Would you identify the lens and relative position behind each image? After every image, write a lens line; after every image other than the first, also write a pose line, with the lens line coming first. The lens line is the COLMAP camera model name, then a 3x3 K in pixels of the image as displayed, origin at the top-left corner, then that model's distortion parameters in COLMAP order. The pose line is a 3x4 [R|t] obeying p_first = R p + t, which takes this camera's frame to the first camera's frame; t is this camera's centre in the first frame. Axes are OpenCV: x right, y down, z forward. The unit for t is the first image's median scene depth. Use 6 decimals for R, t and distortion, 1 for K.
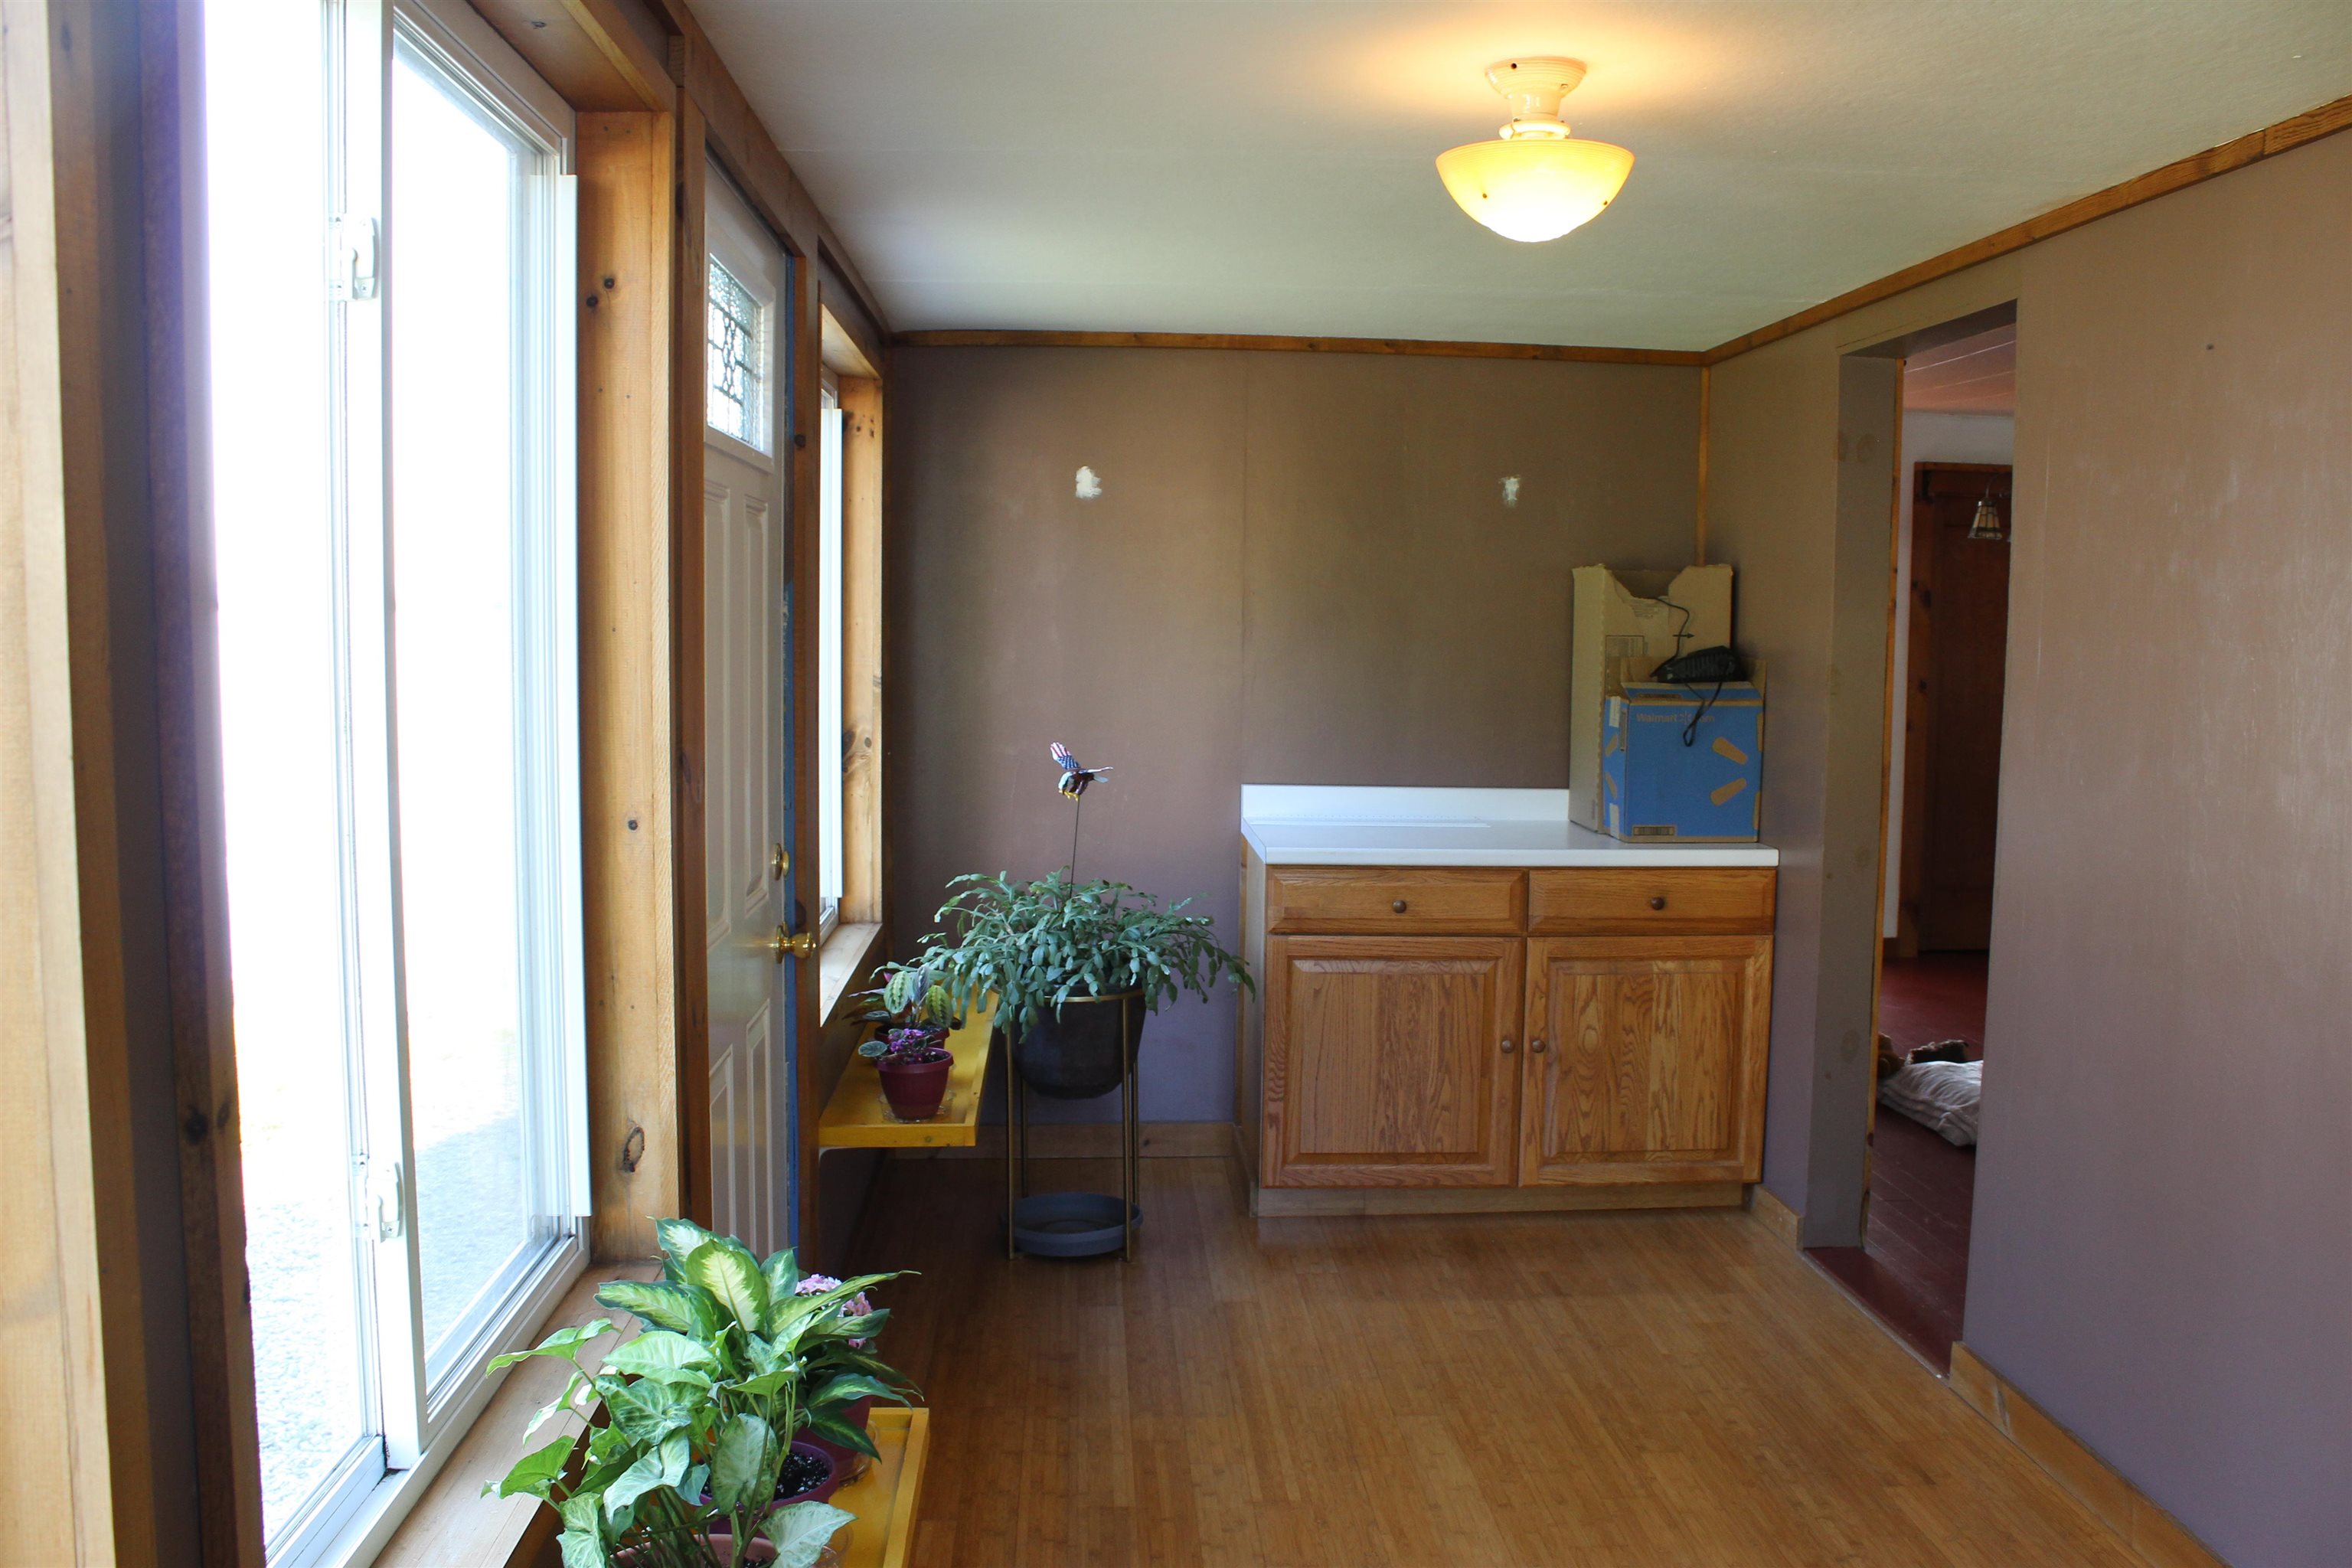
lens RADIAL K [[1967.8, 0, 1178.9], [0, 1967.8, 786.0], [0, 0, 1]] dist [-0.108178, 0.003535]
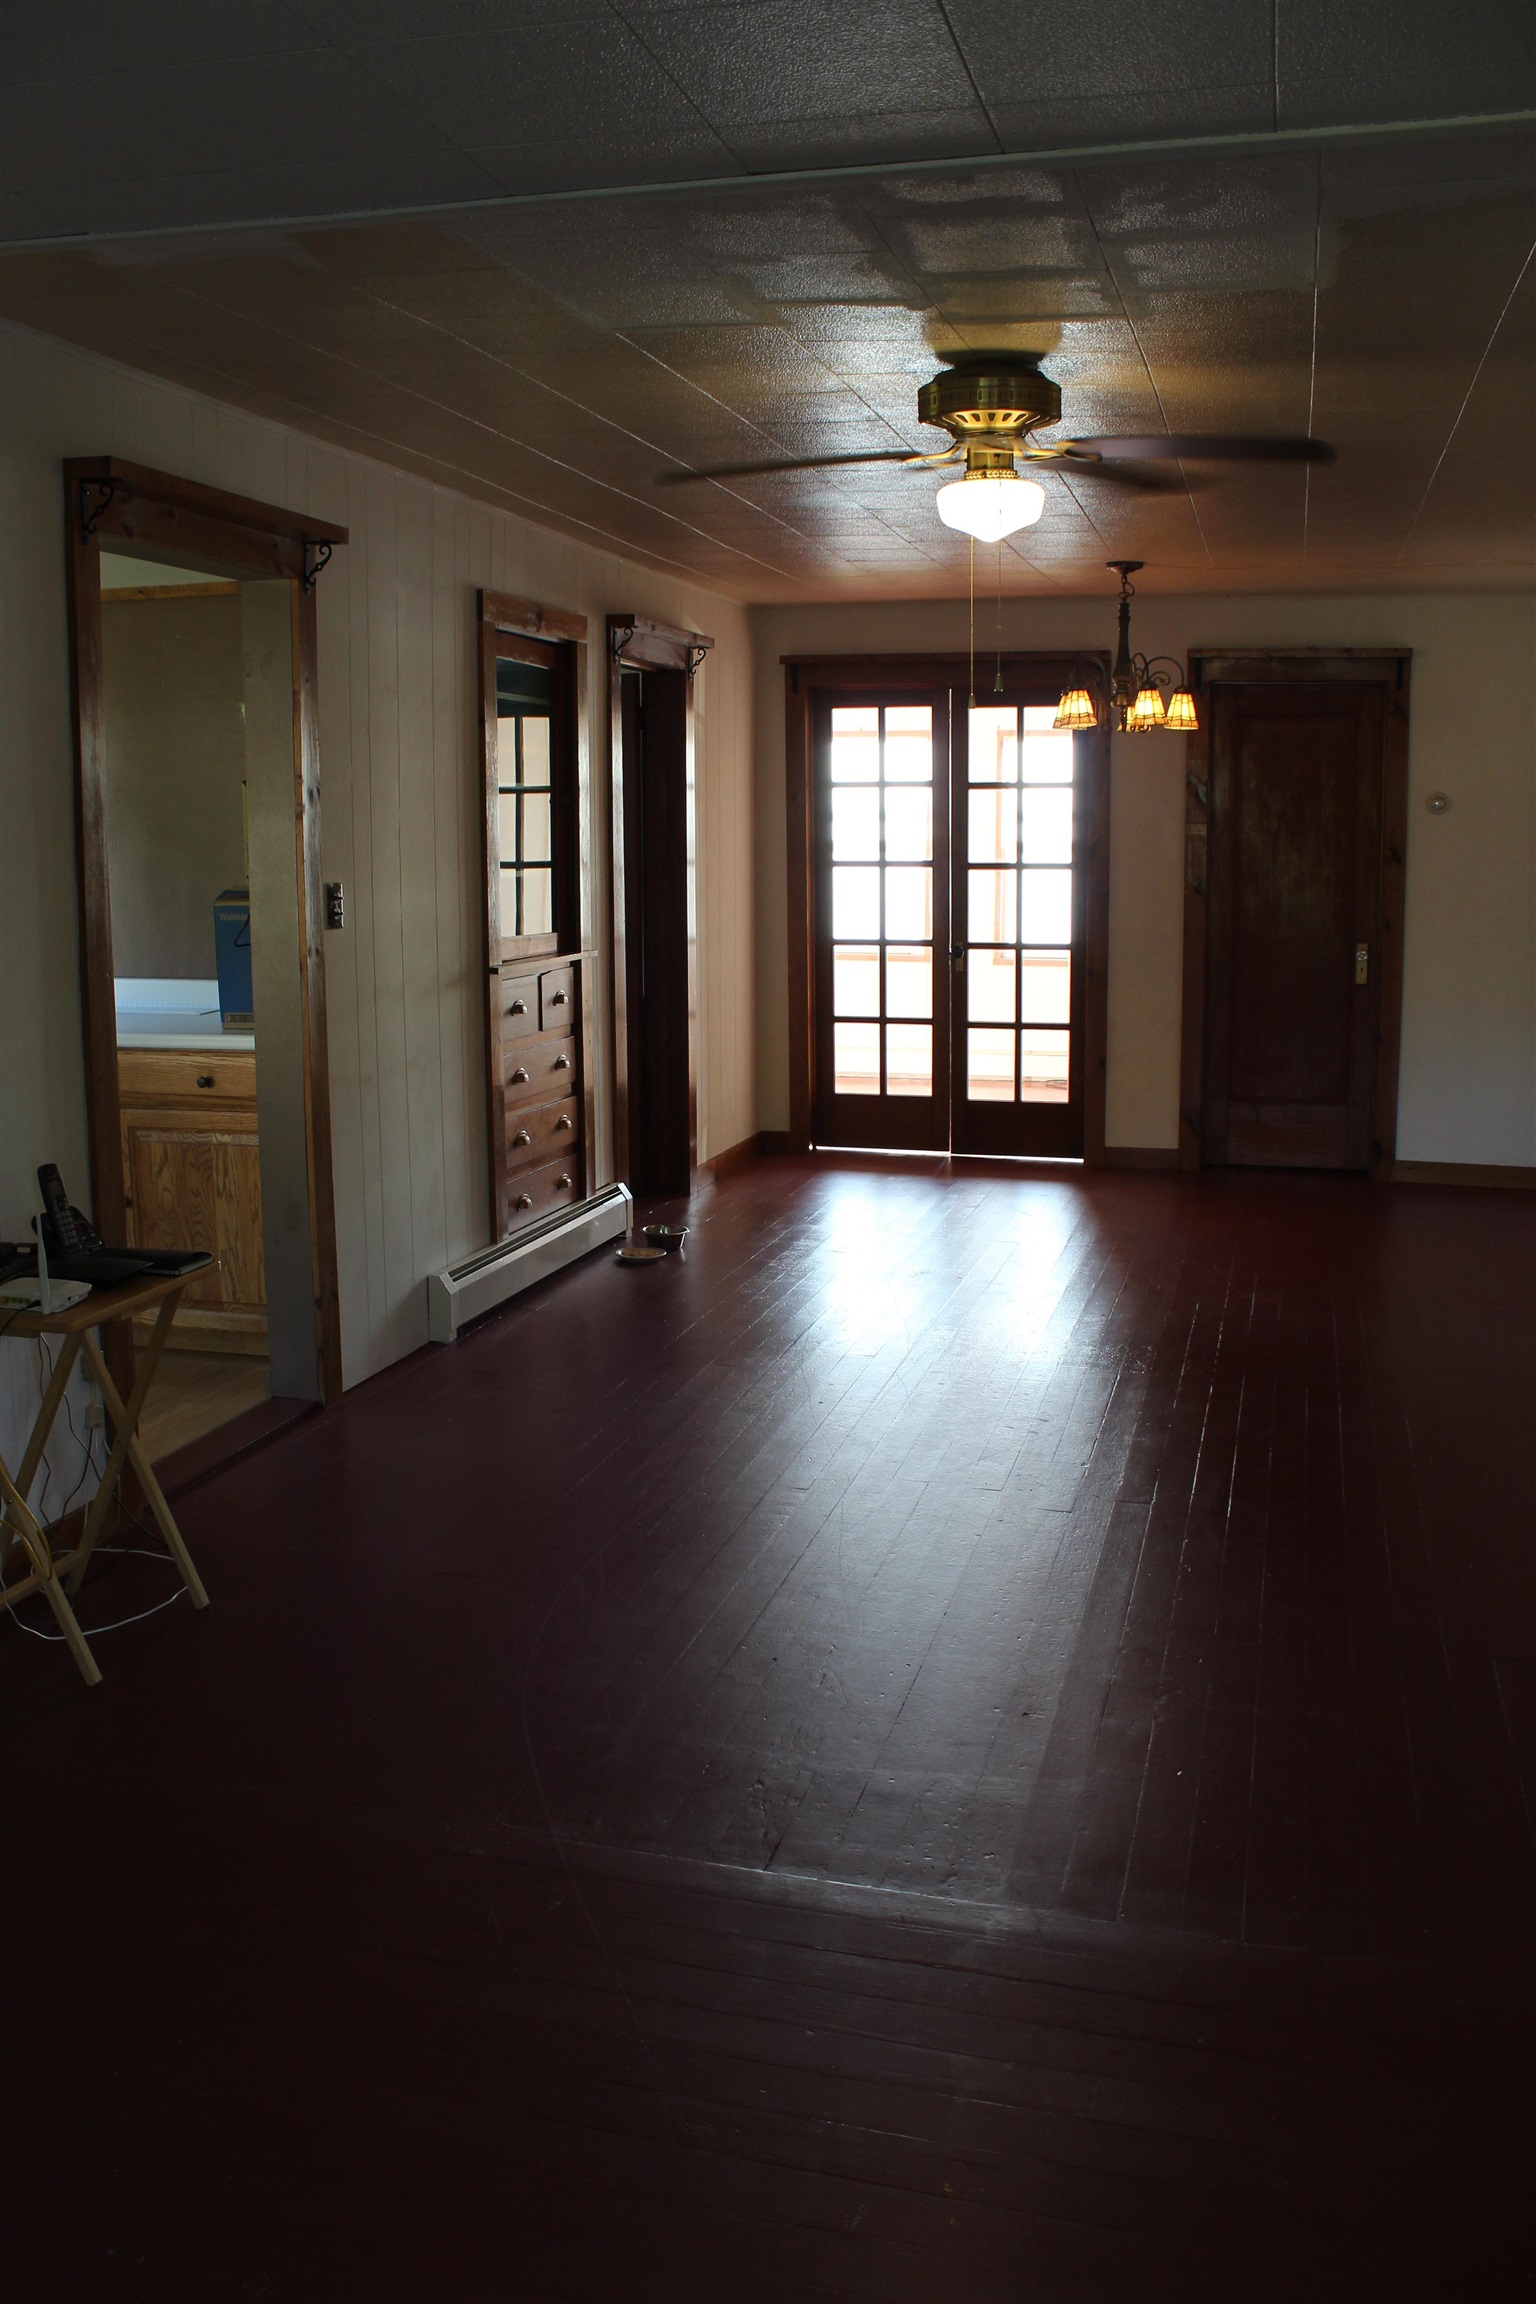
lens RADIAL K [[1927.7, 0, 767.4], [0, 1927.7, 1148.1], [0, 0, 1]] dist [-0.108178, 0.003535]
pose [[0.946568, 0.042973, -0.319627, 0.896376], [-0.019146, 0.996822, 0.077320, 0.006801], [0.321935, -0.067069, 0.944383, 0.063243]]
